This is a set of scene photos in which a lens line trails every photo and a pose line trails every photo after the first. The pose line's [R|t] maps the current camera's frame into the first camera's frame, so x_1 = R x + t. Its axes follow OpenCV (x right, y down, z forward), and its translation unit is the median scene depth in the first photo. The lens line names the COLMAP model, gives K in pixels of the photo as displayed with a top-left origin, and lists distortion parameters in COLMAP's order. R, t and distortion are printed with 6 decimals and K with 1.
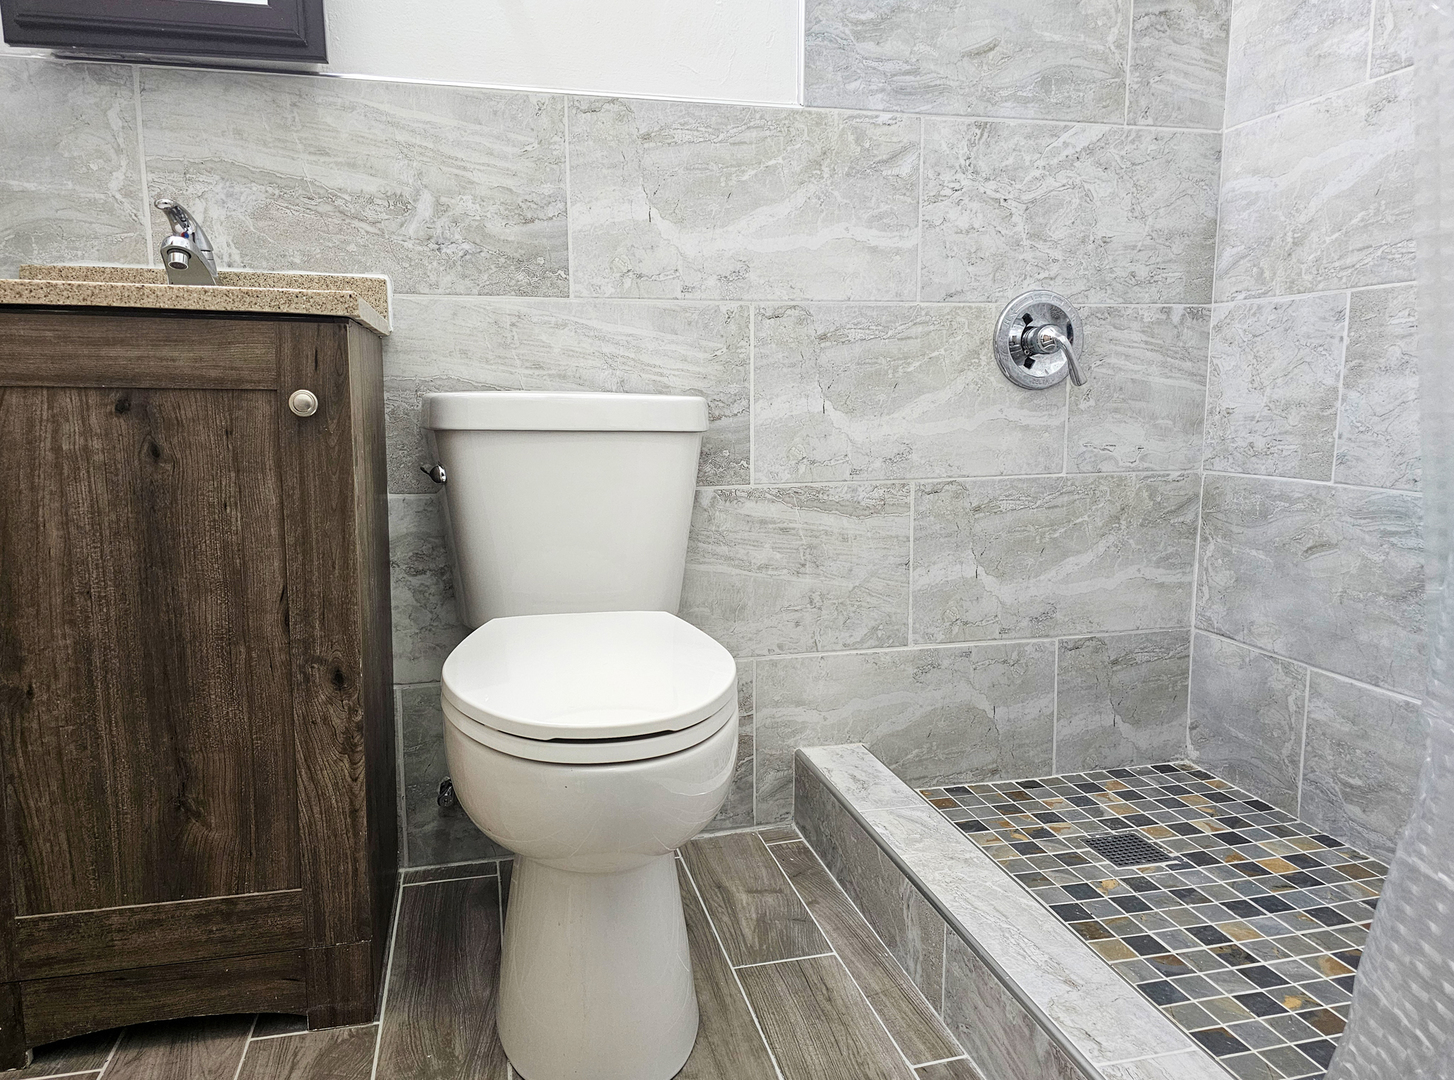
lens RADIAL K [[990.9, 0, 729.0], [0, 990.9, 542.8], [0, 0, 1]] dist [0.050496, -0.039891]
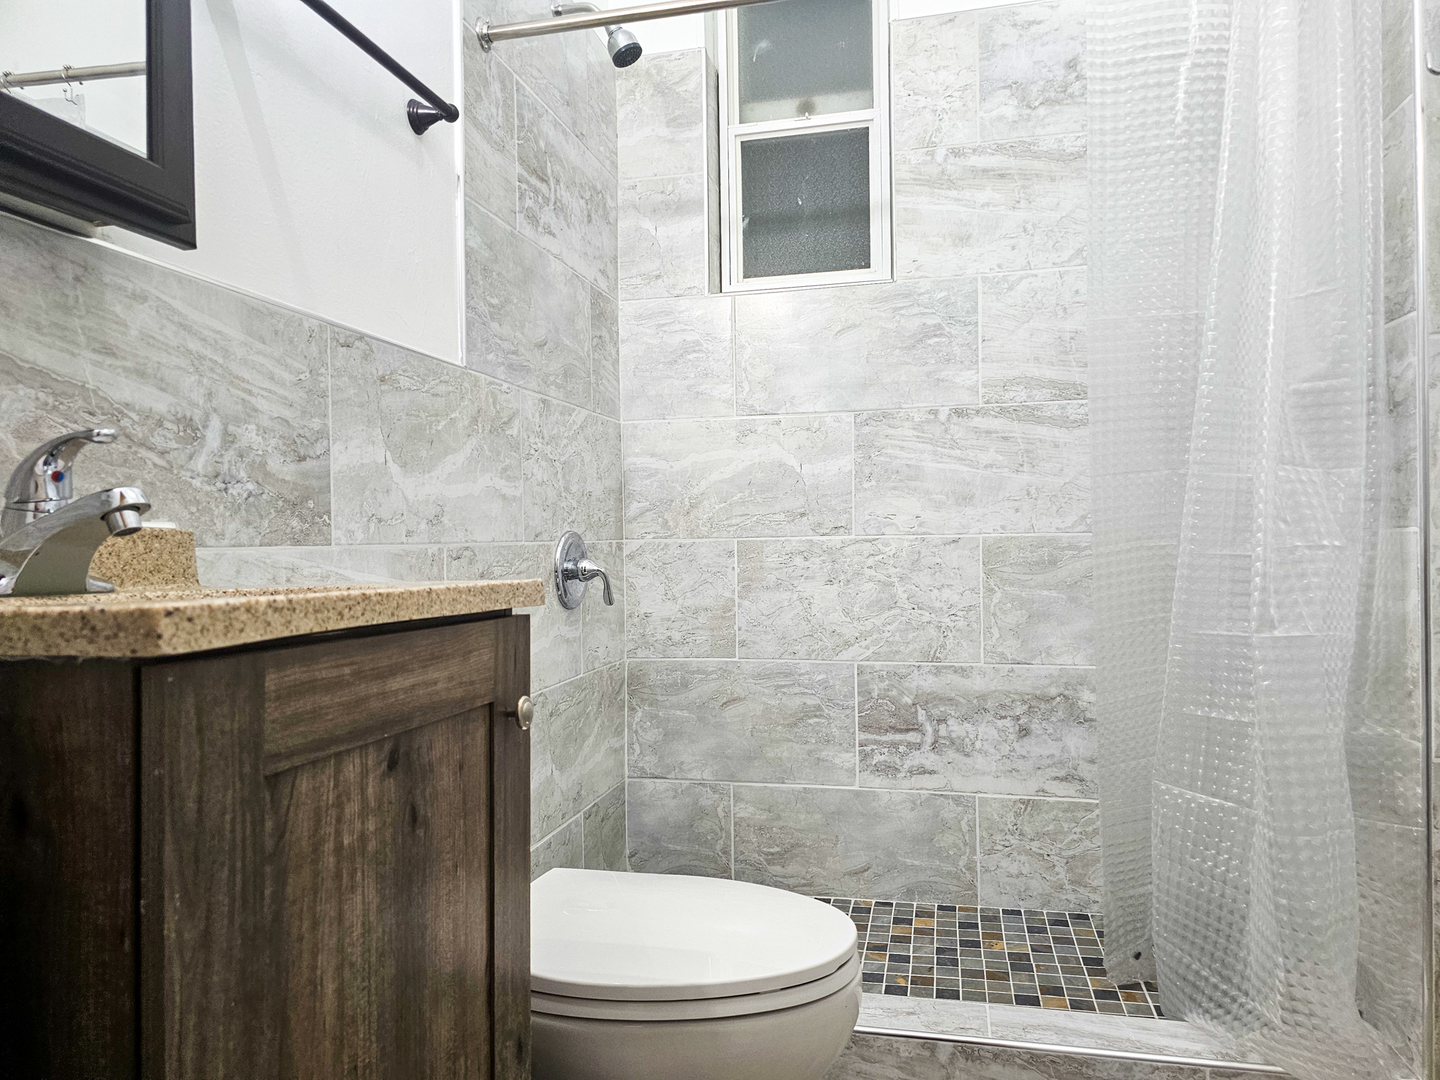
lens RADIAL K [[981.4, 0, 713.3], [0, 981.4, 533.1], [0, 0, 1]] dist [0.050496, -0.039891]
pose [[0.441258, 0.000788, 0.897380, -0.797597], [0.149712, 0.985920, -0.074482, -0.147055], [-0.884804, 0.167215, 0.434927, 0.341926]]
